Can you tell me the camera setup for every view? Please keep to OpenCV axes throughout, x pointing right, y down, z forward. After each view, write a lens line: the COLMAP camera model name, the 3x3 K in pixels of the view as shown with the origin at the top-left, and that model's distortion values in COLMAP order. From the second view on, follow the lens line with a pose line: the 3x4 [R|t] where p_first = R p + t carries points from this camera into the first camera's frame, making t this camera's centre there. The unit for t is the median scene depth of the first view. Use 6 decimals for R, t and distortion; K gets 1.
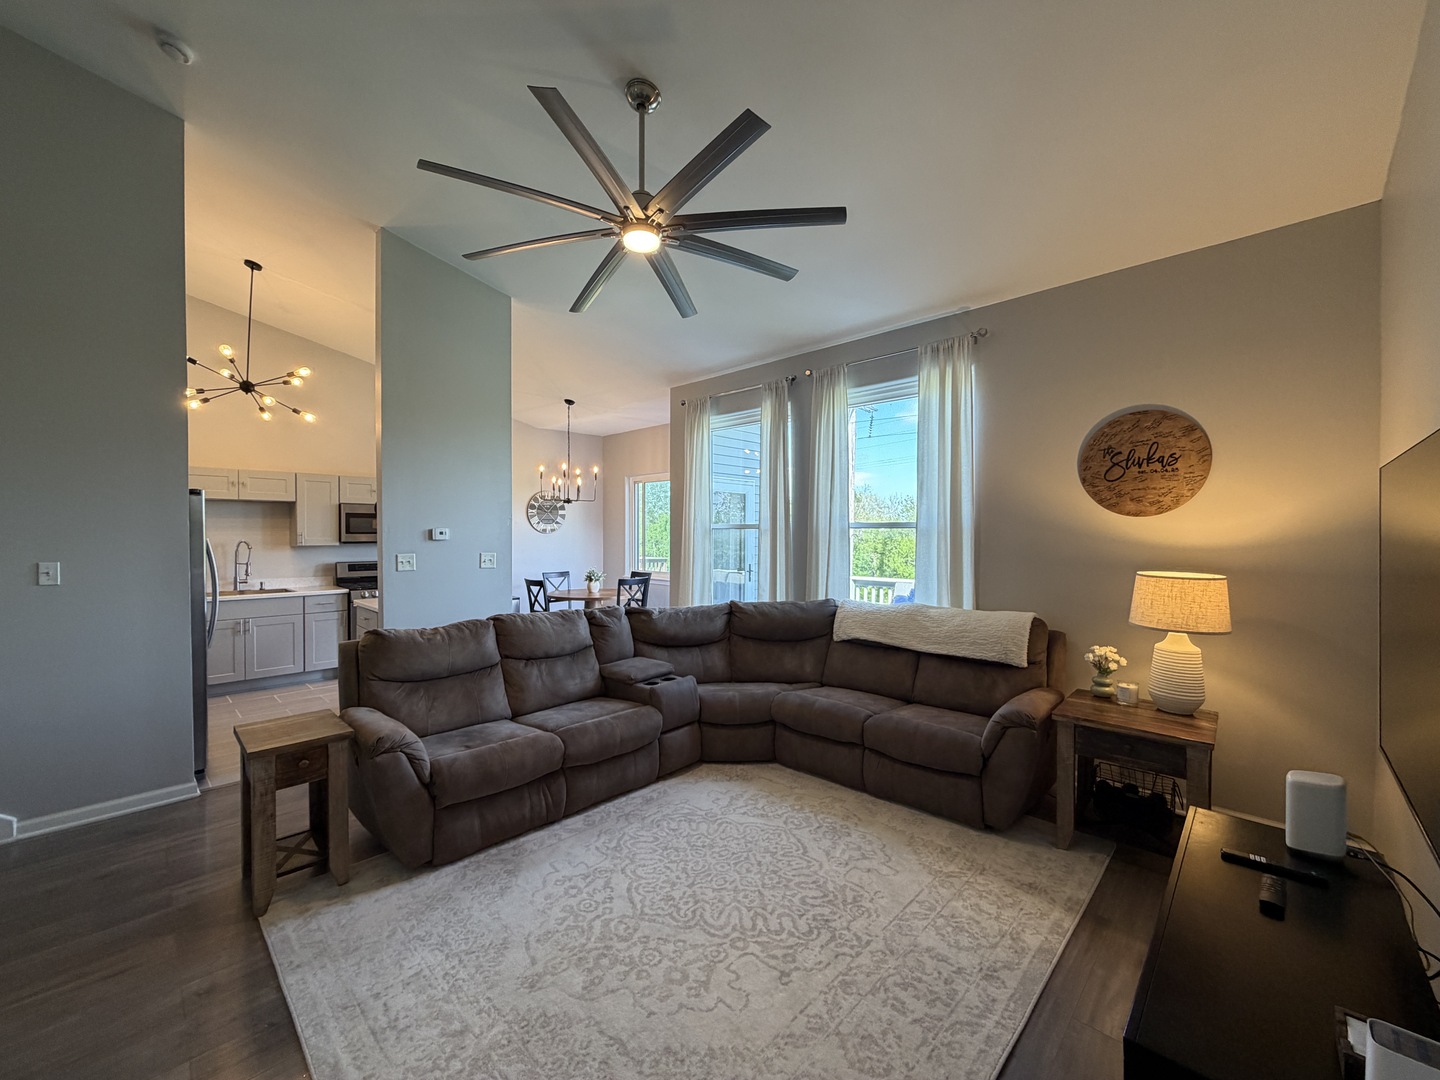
lens RADIAL K [[571.5, 0, 717.0], [0, 571.5, 538.3], [0, 0, 1]] dist [-0.001198, -0.000197]
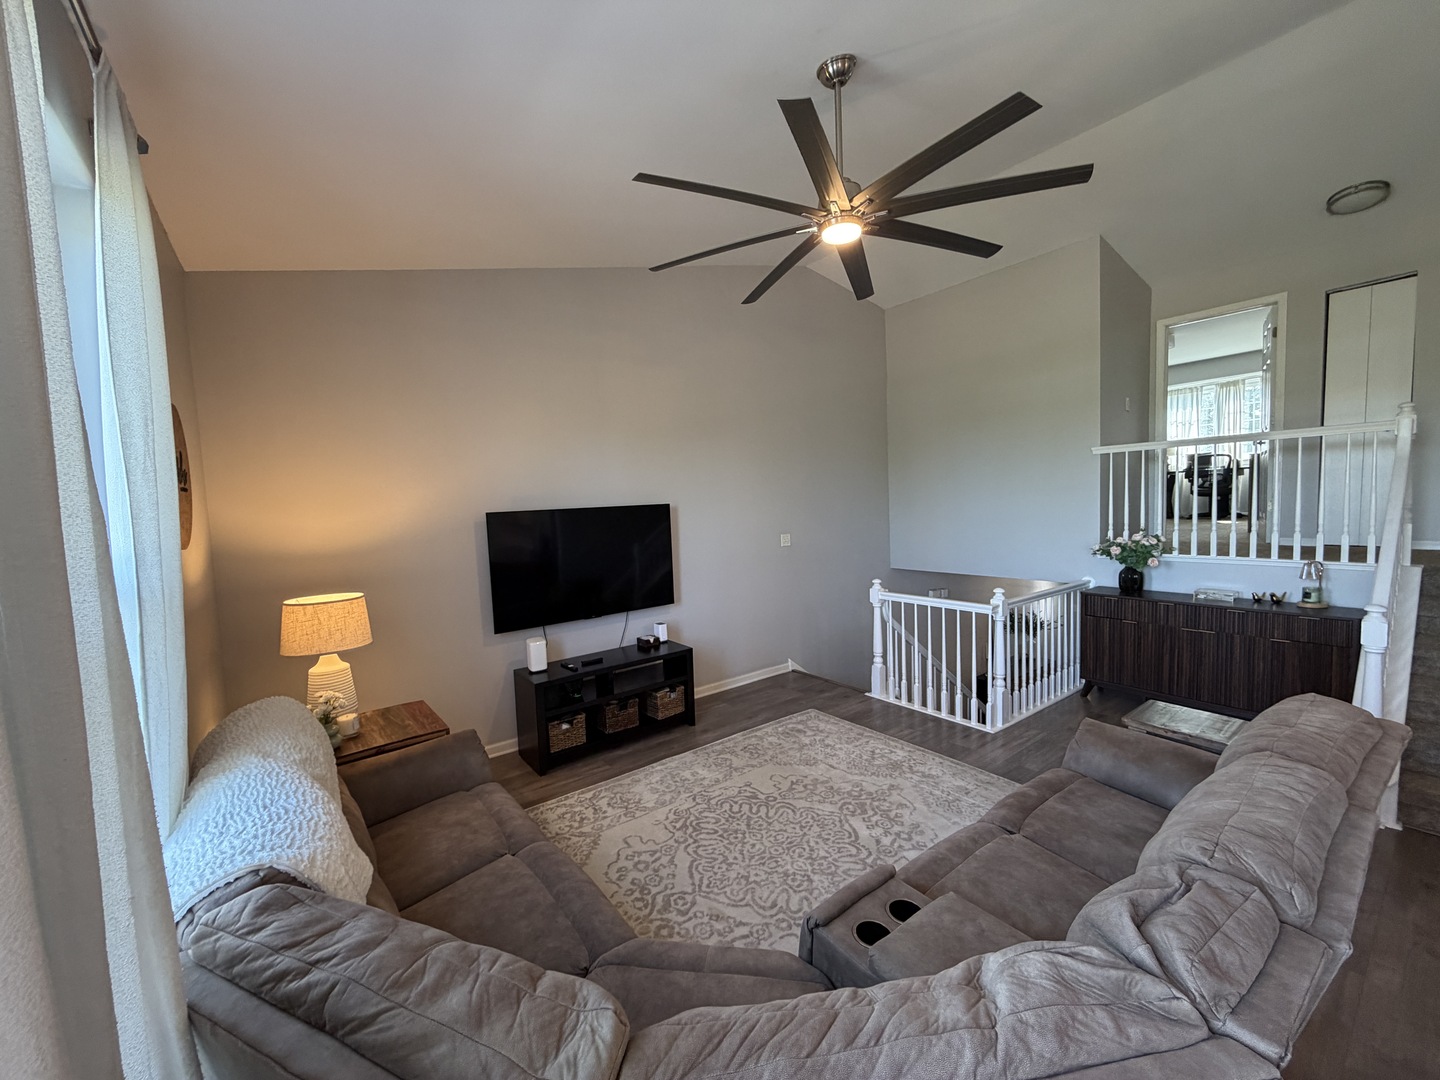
lens RADIAL K [[571.5, 0, 714.8], [0, 571.5, 539.4], [0, 0, 1]] dist [-0.001198, -0.000197]
pose [[-0.986173, 0.026866, 0.163526, -0.064556], [0.039554, 0.996411, 0.074837, -0.093692], [-0.160928, 0.080271, -0.983696, 1.935152]]
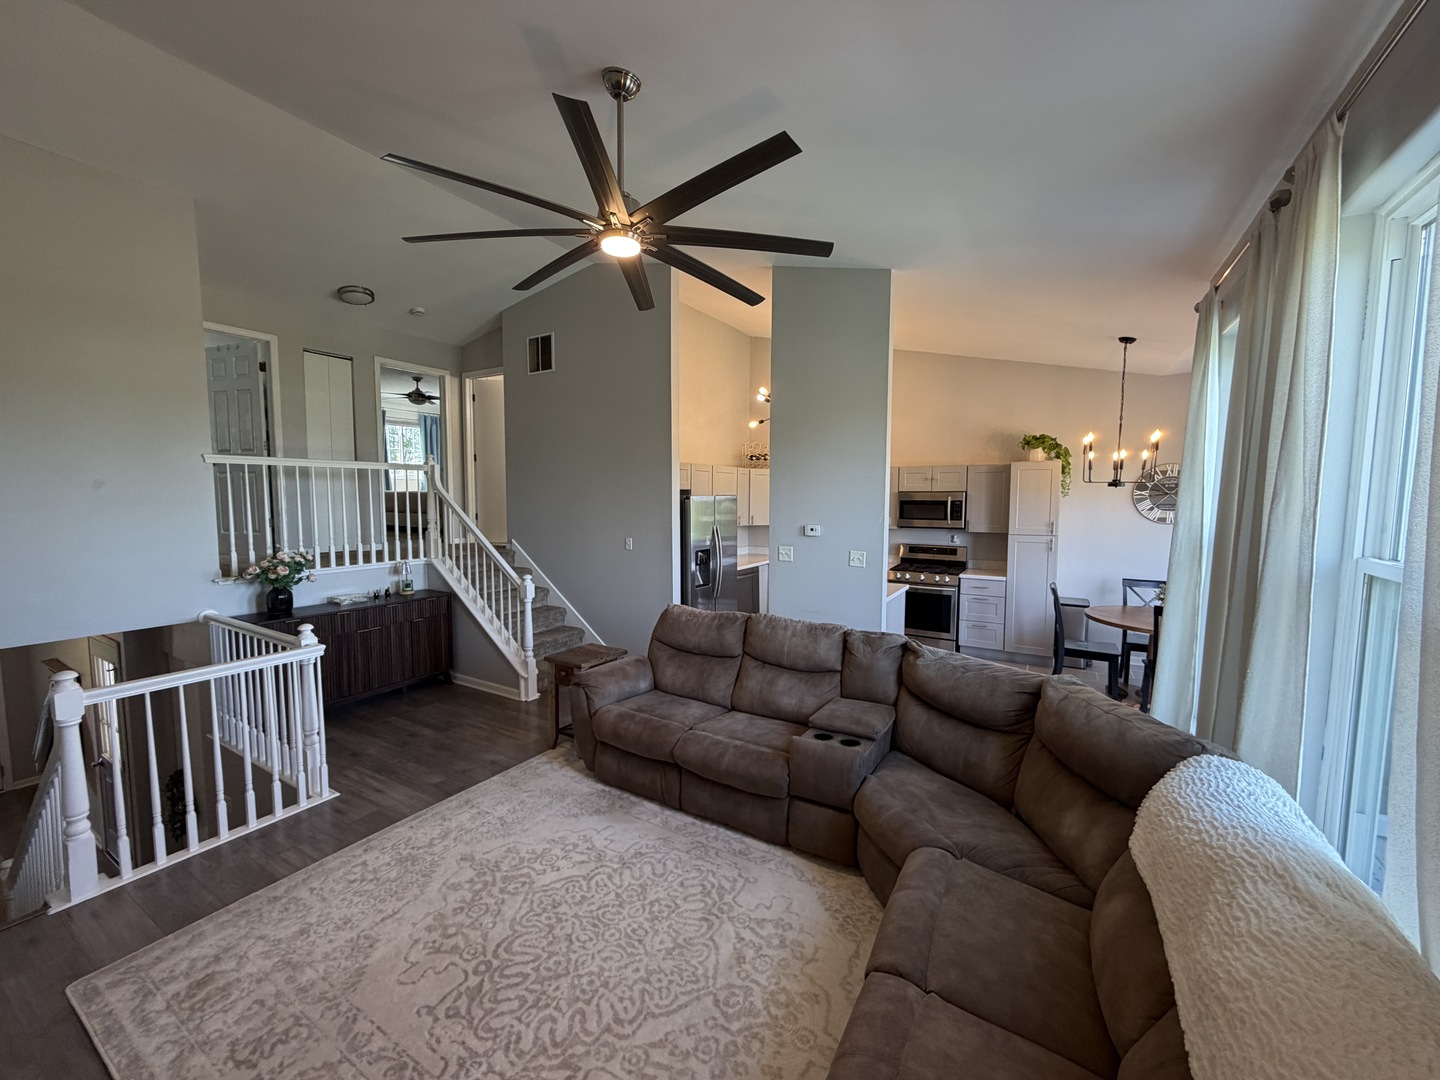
lens RADIAL K [[571.5, 0, 713.4], [0, 571.5, 540.1], [0, 0, 1]] dist [-0.001198, -0.000197]
pose [[0.220833, 0.076217, -0.972329, 0.824934], [-0.012880, 0.997083, 0.075232, -0.106683], [0.975227, -0.004091, 0.221171, 0.910766]]
